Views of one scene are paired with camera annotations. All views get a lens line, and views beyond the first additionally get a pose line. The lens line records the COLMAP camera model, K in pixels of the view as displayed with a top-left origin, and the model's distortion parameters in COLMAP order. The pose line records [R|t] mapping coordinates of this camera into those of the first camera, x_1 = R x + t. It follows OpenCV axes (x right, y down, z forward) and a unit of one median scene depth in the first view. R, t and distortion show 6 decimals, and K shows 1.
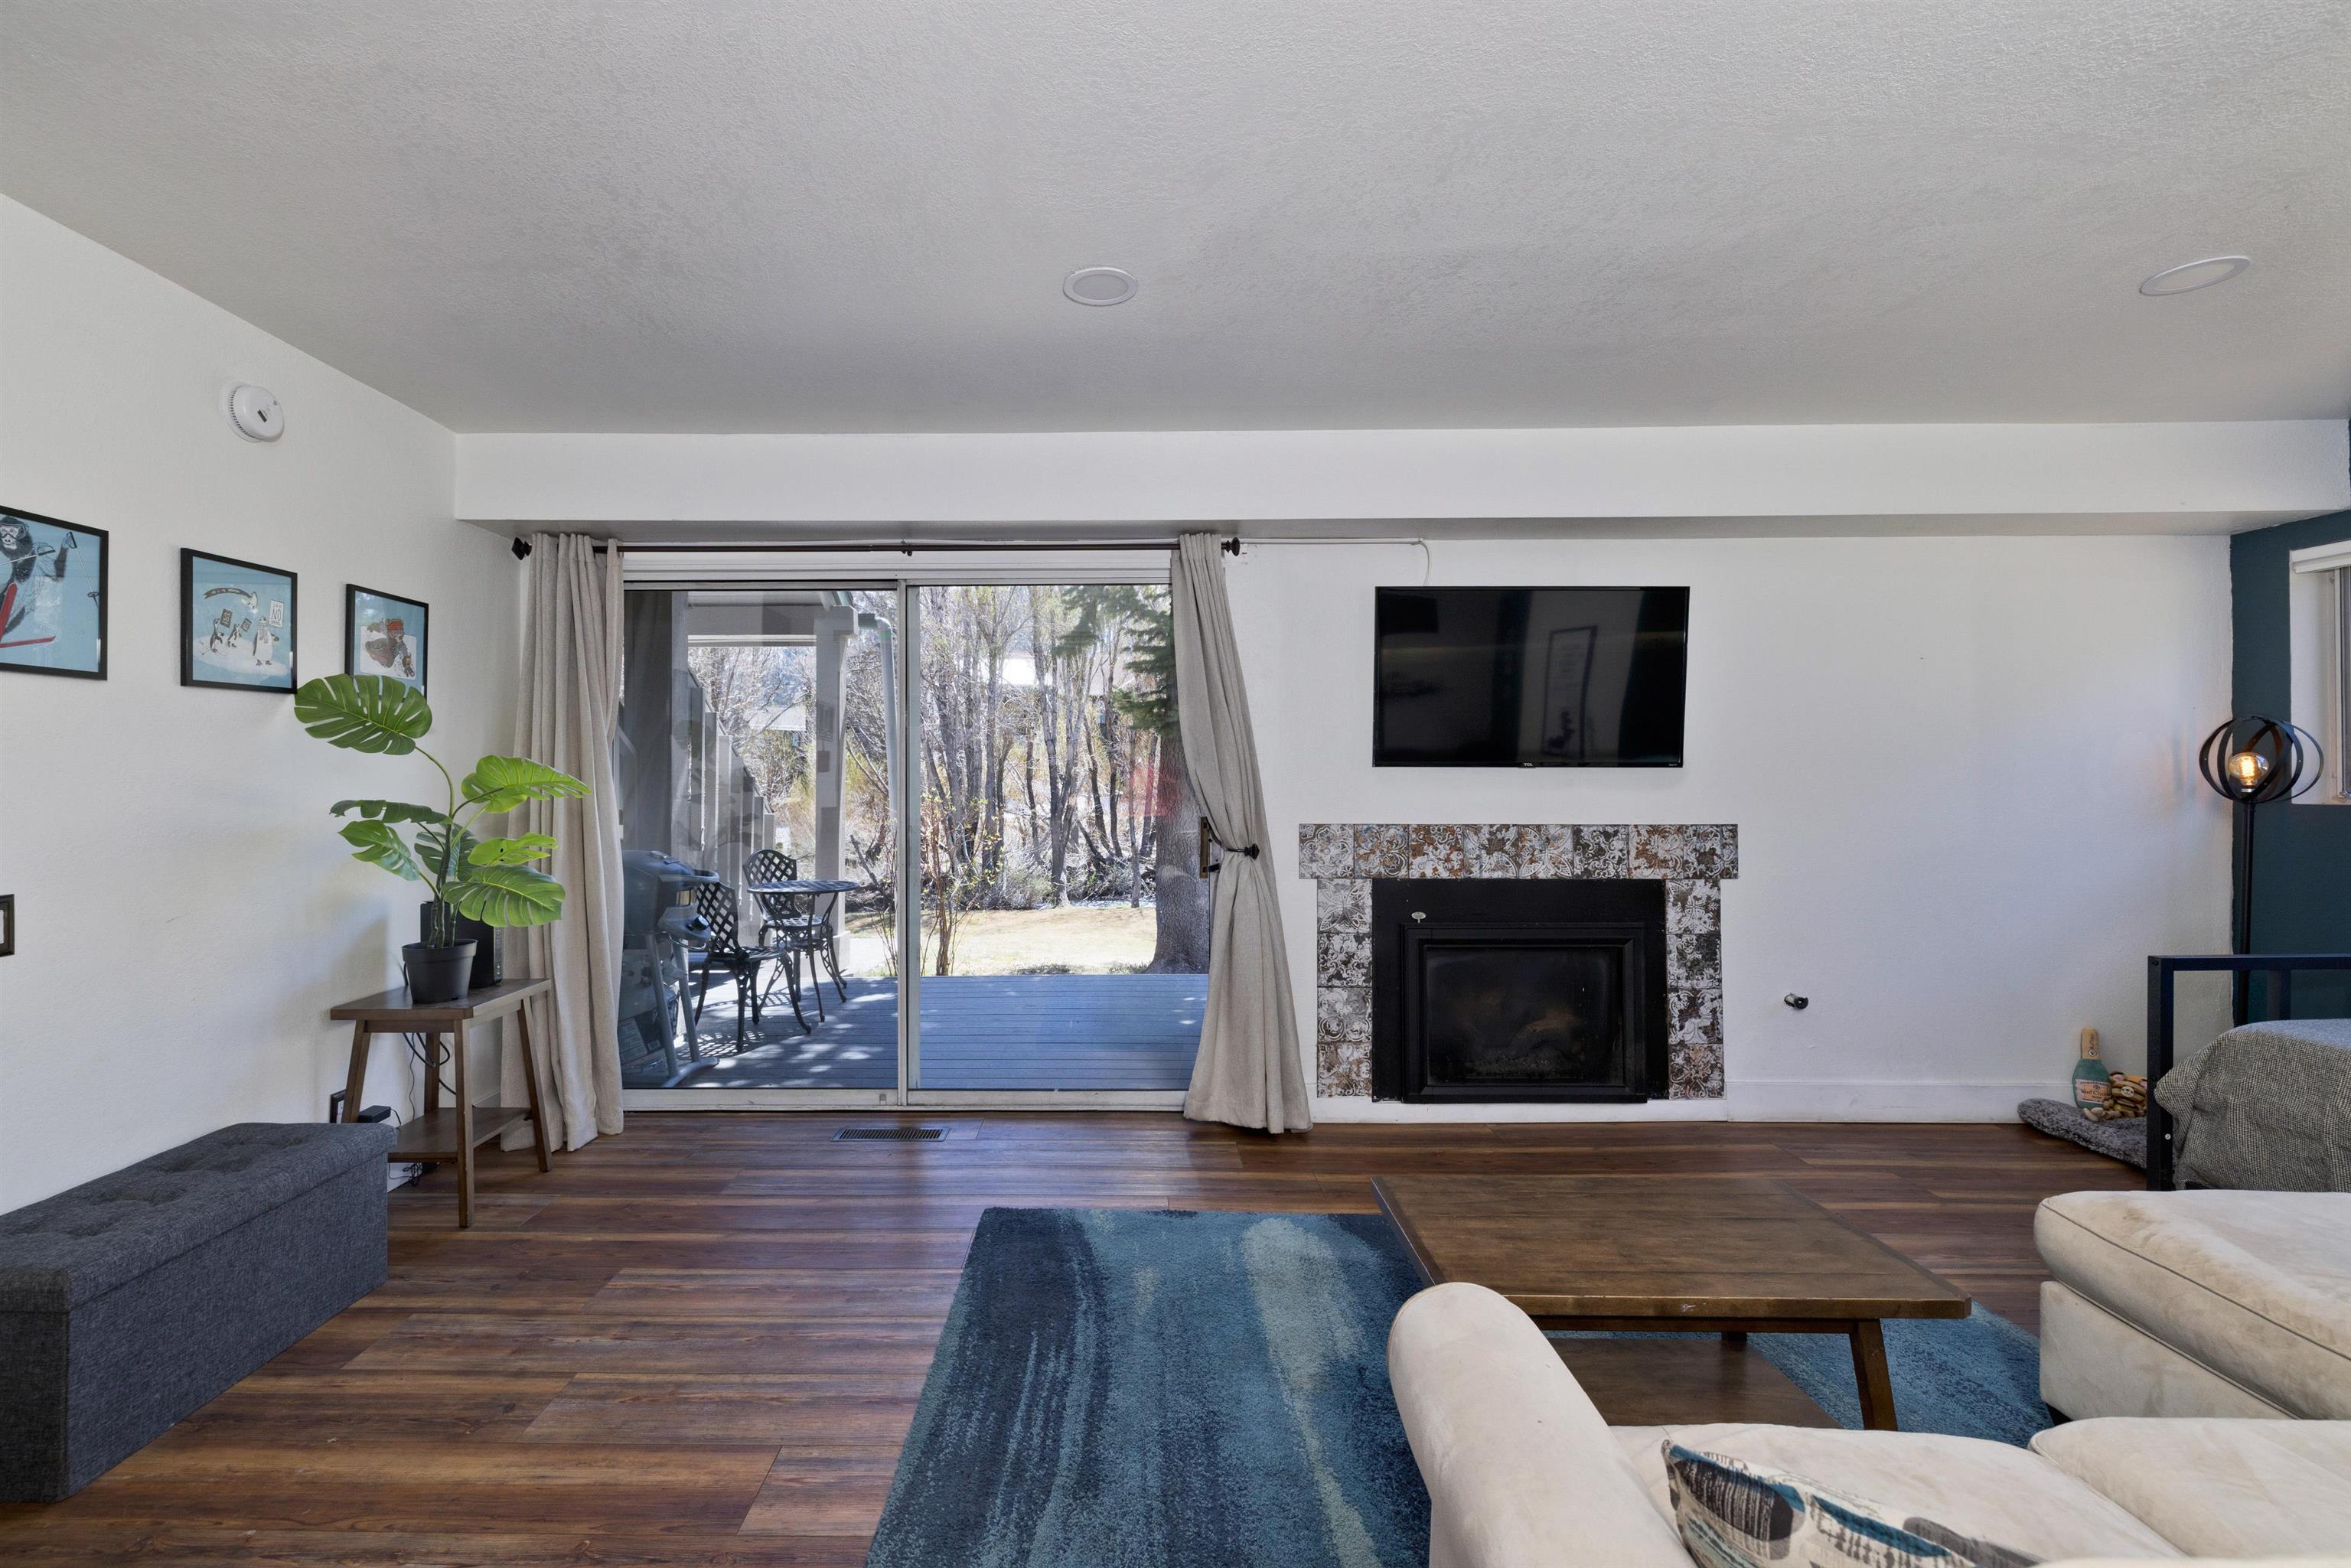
lens RADIAL K [[987.3, 0, 1091.9], [0, 987.3, 776.9], [0, 0, 1]] dist [0.000653, -0.000301]
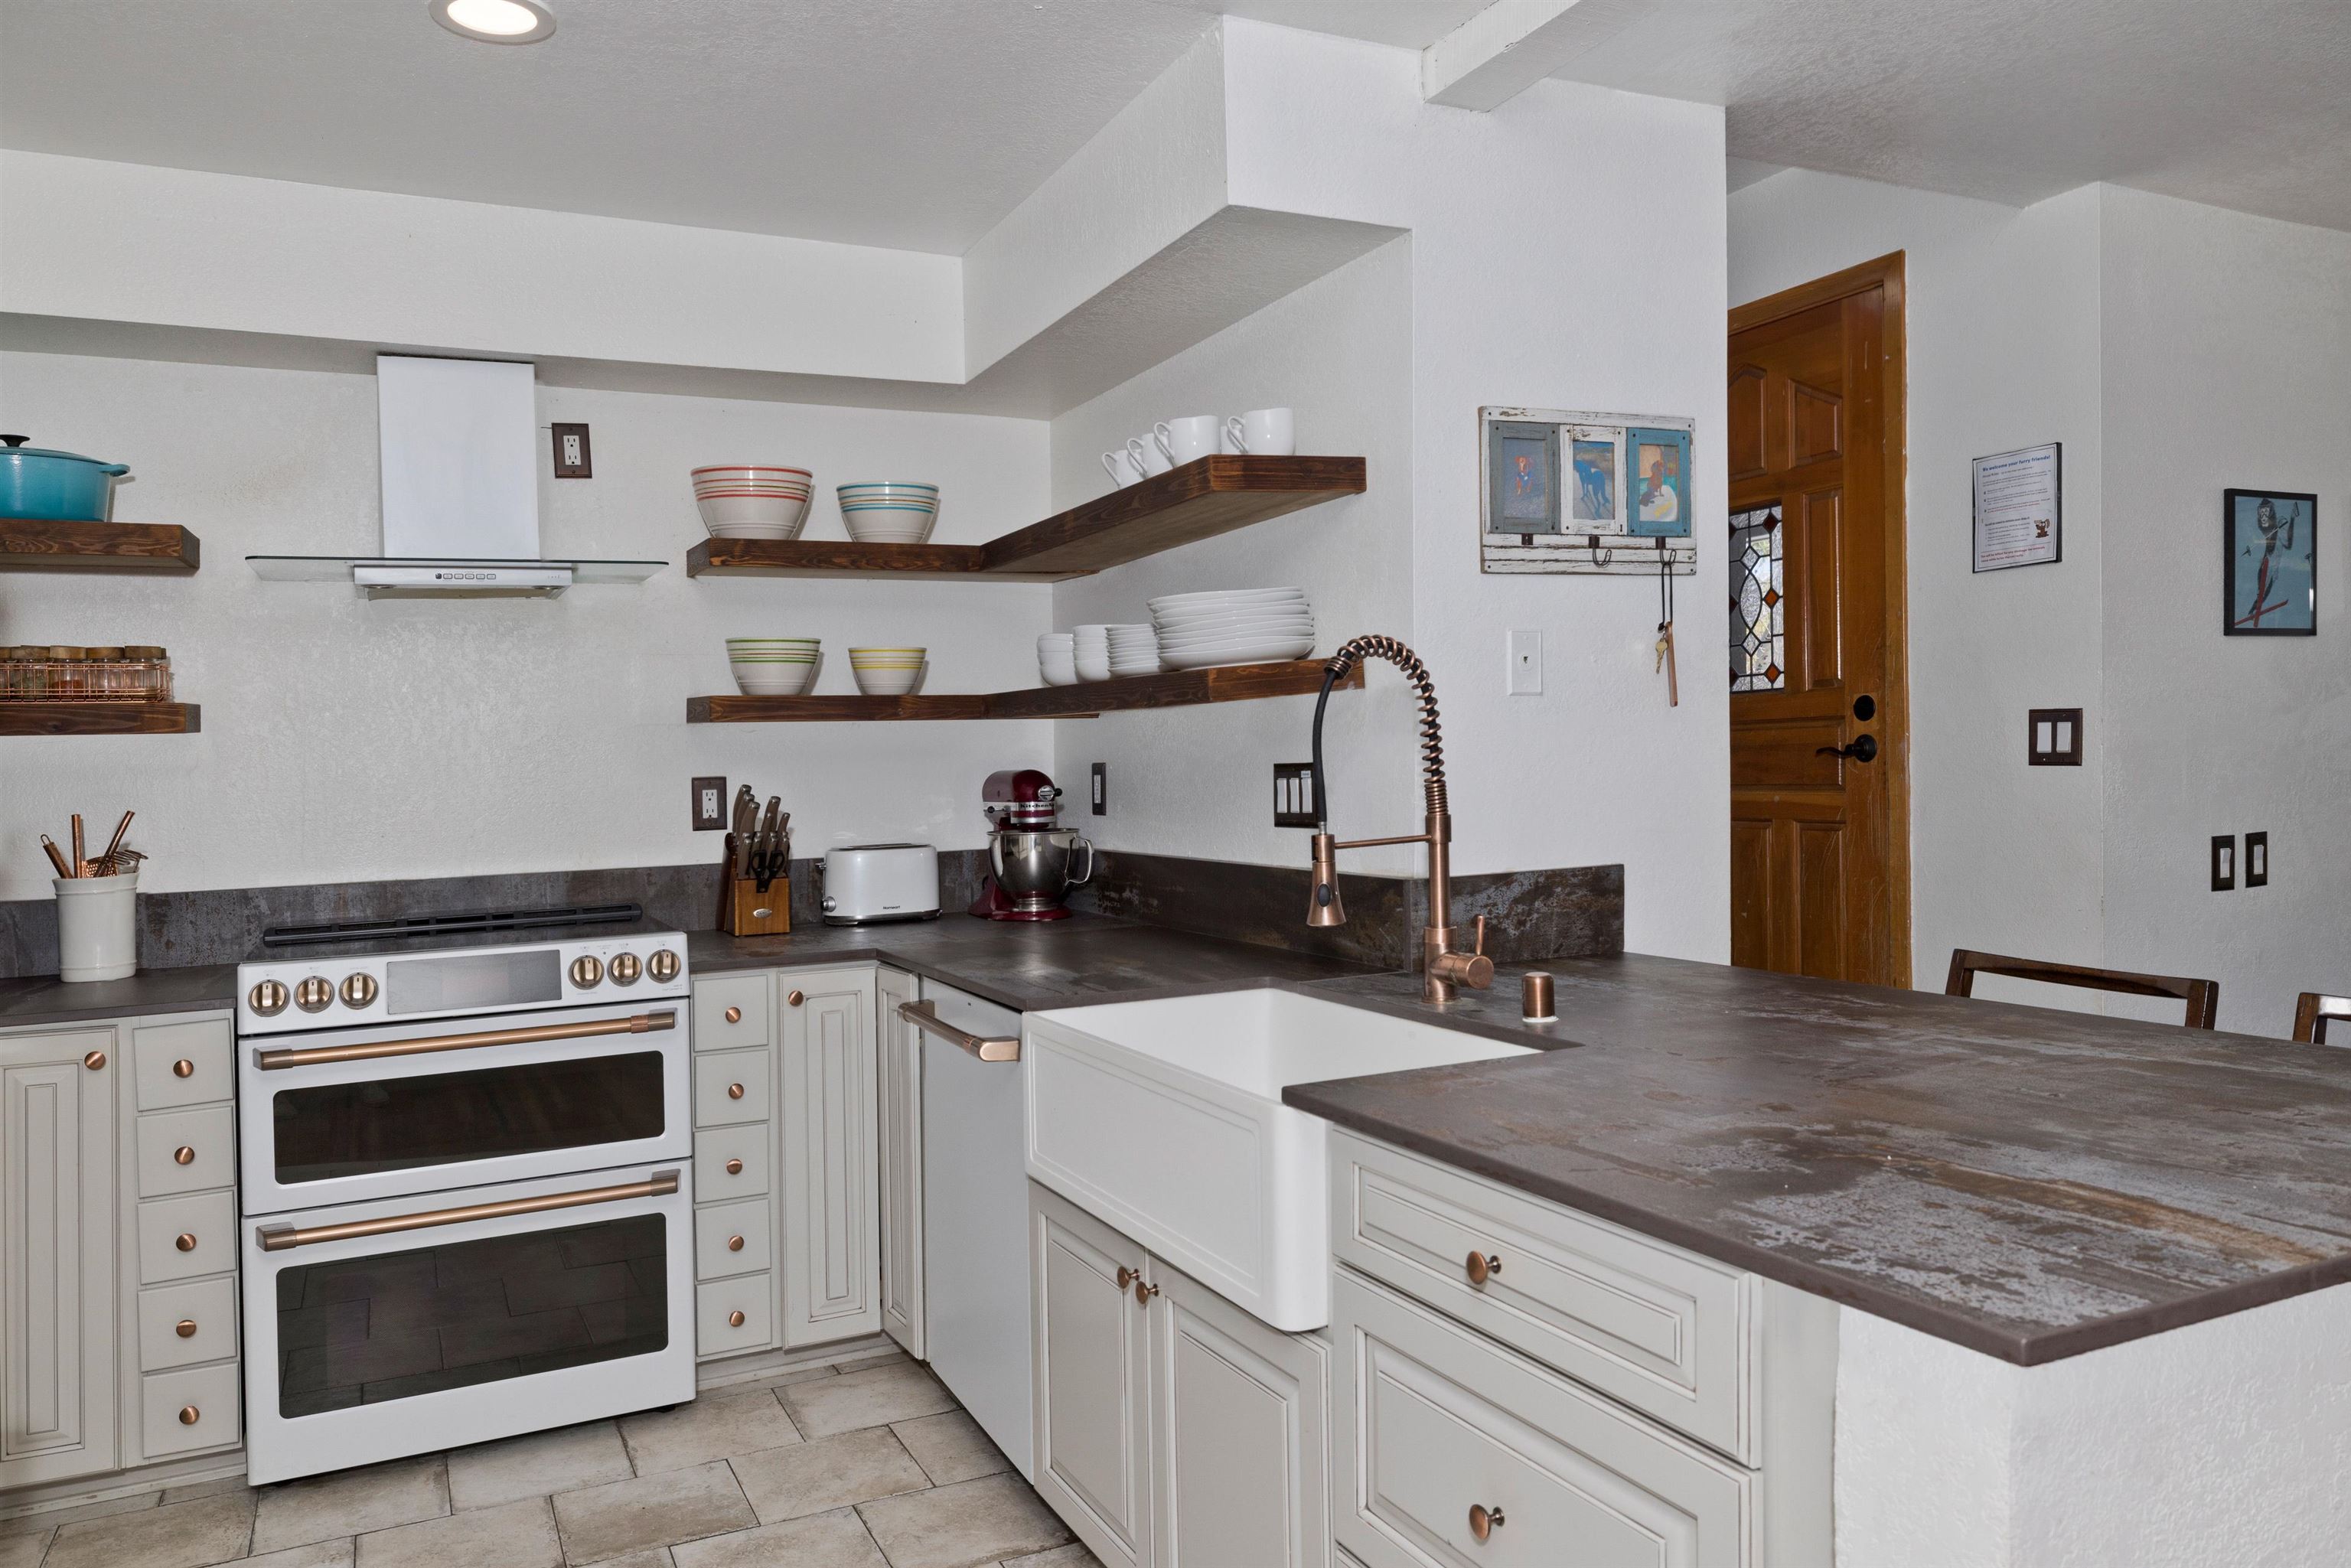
lens RADIAL K [[1624.8, 0, 1169.8], [0, 1624.8, 756.6], [0, 0, 1]] dist [-0.001510, 0.002039]
pose [[0.448265, -0.014116, -0.893789, 0.003813], [0.029718, 0.999558, -0.000882, -0.001824], [0.893407, -0.026167, 0.448486, -0.529459]]
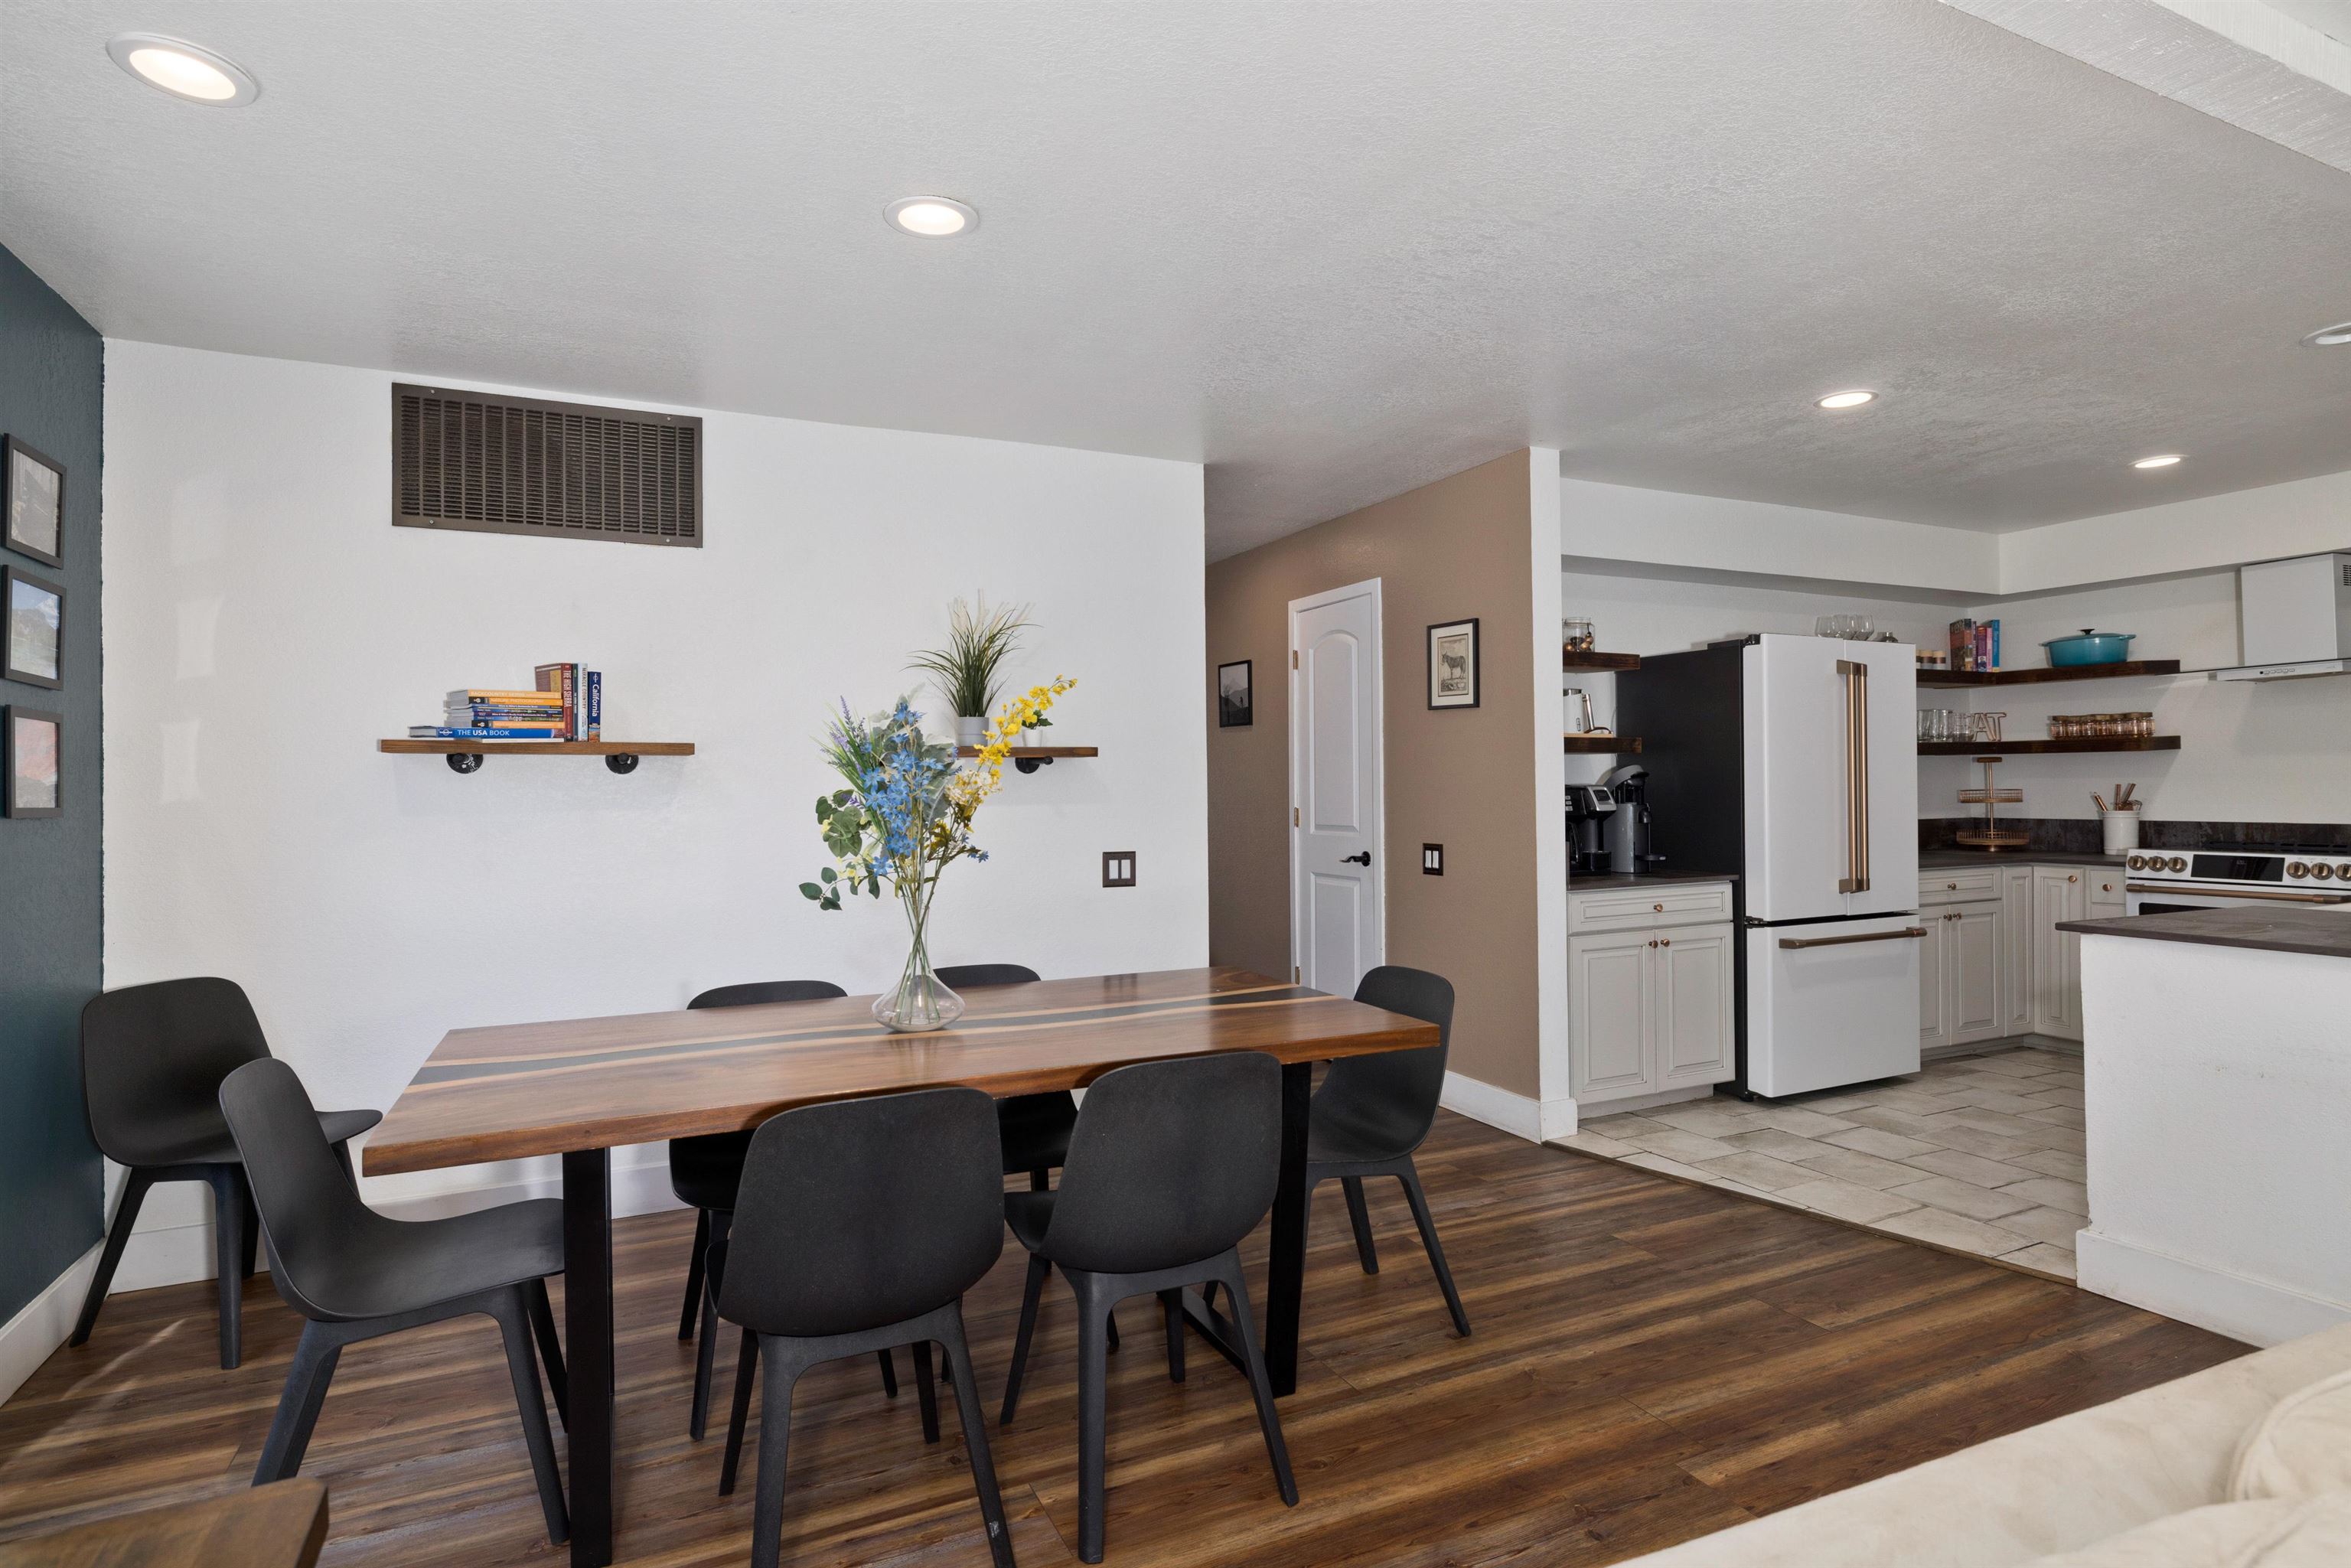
lens RADIAL K [[1203.2, 0, 1156.5], [0, 1203.2, 770.2], [0, 0, 1]] dist [-0.001248, 0.000017]
pose [[-0.898632, 0.005413, -0.438670, 0.733538], [0.012214, 0.999845, -0.012685, -0.002930], [0.438534, -0.016757, -0.898559, 0.181108]]
